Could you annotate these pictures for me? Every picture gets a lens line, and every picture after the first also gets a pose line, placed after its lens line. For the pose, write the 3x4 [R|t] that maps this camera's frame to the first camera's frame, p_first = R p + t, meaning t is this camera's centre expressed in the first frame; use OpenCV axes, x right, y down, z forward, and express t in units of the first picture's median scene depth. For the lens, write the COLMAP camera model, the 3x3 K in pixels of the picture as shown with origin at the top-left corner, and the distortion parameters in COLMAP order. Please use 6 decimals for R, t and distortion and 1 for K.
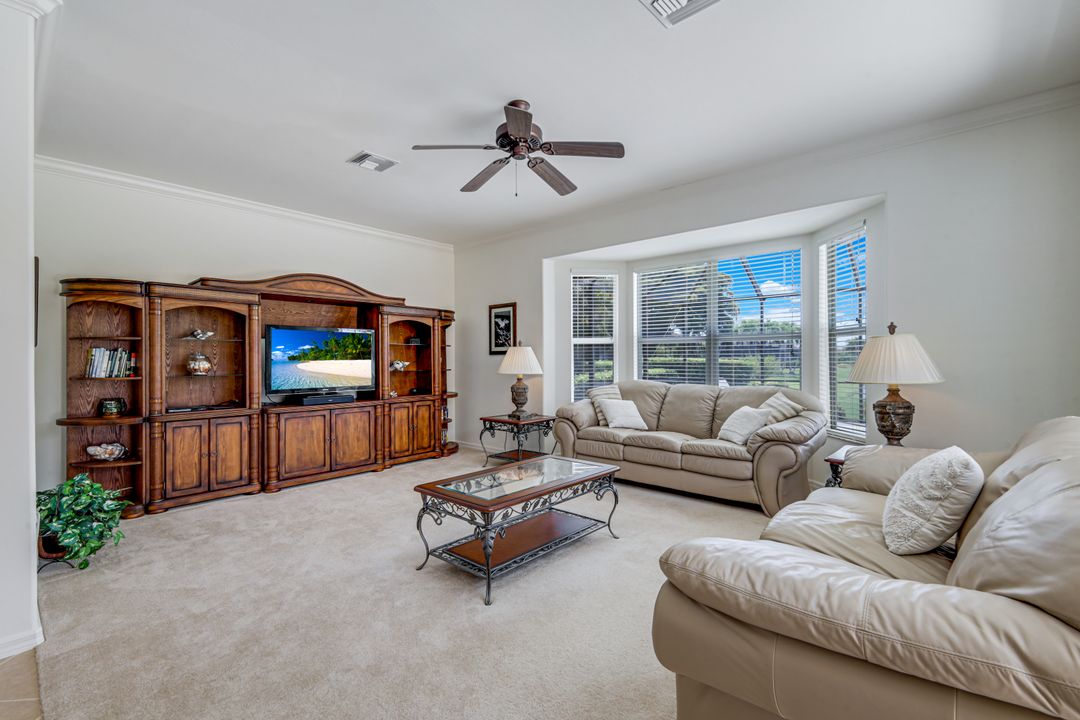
lens RADIAL K [[482.9, 0, 539.4], [0, 482.9, 361.5], [0, 0, 1]] dist [0.014327, -0.000525]
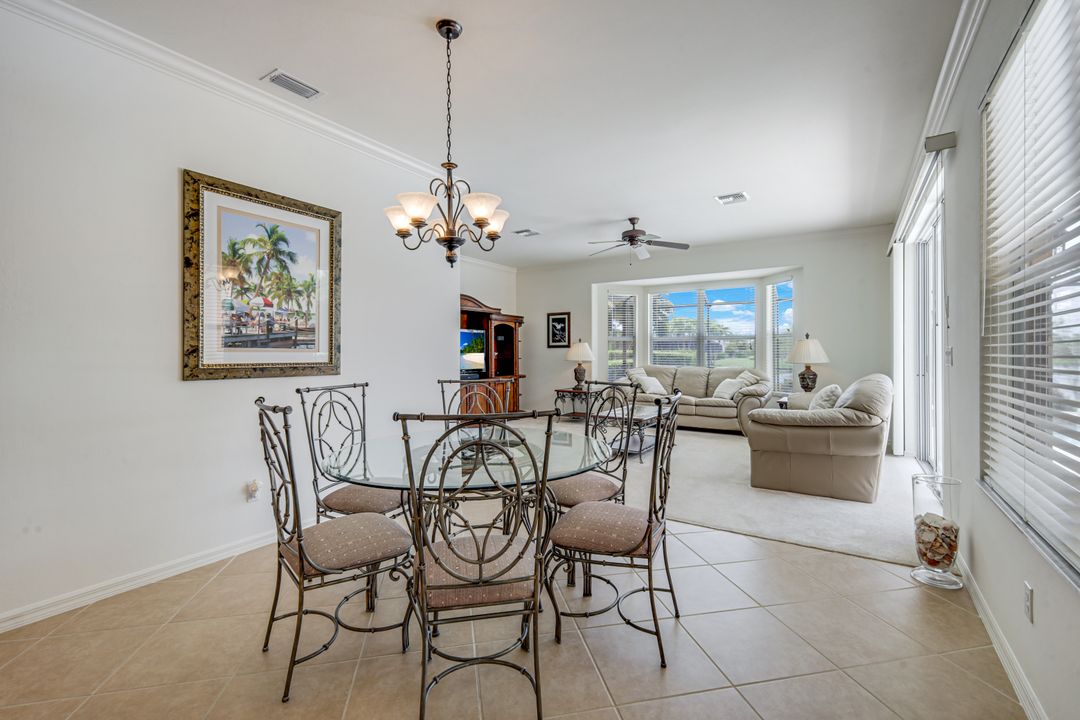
lens RADIAL K [[482.9, 0, 546.9], [0, 482.9, 356.8], [0, 0, 1]] dist [0.014327, -0.000525]
pose [[0.987224, 0.000433, 0.159339, -0.418138], [-0.001545, 0.999975, 0.006853, 0.003741], [-0.159332, -0.007011, 0.987200, -0.513190]]
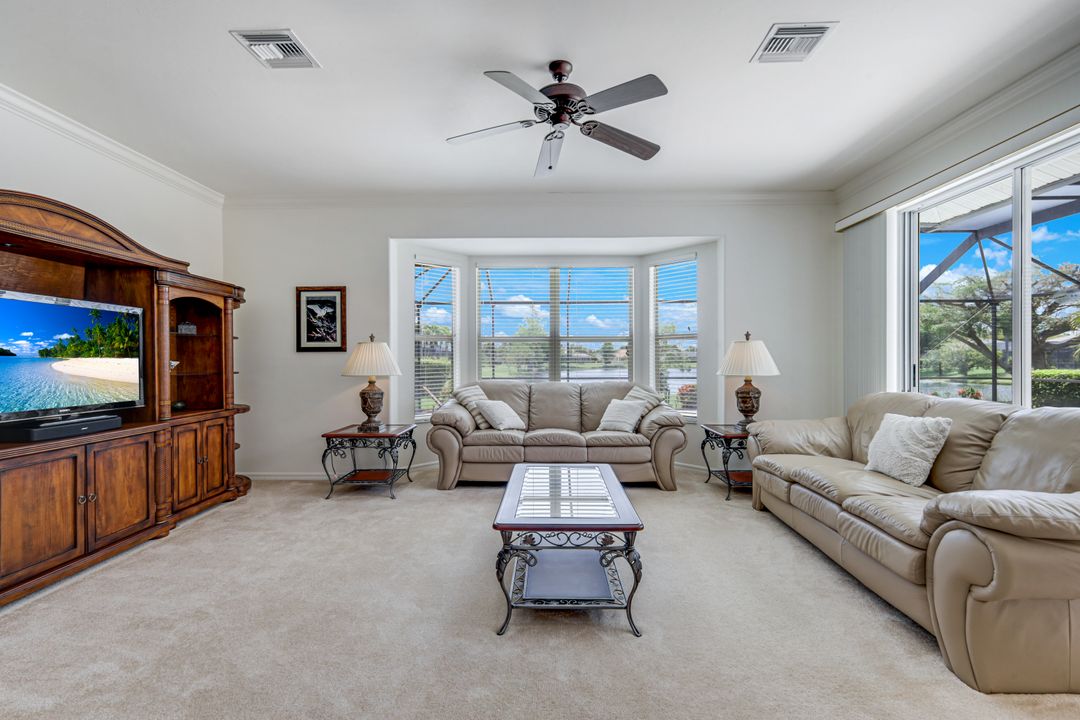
lens RADIAL K [[482.9, 0, 545.0], [0, 482.9, 362.2], [0, 0, 1]] dist [0.014327, -0.000525]
pose [[0.758013, -0.001350, 0.652238, -0.383222], [0.001349, 0.999999, 0.000502, 0.003320], [-0.652238, 0.000500, 0.758014, 0.212256]]
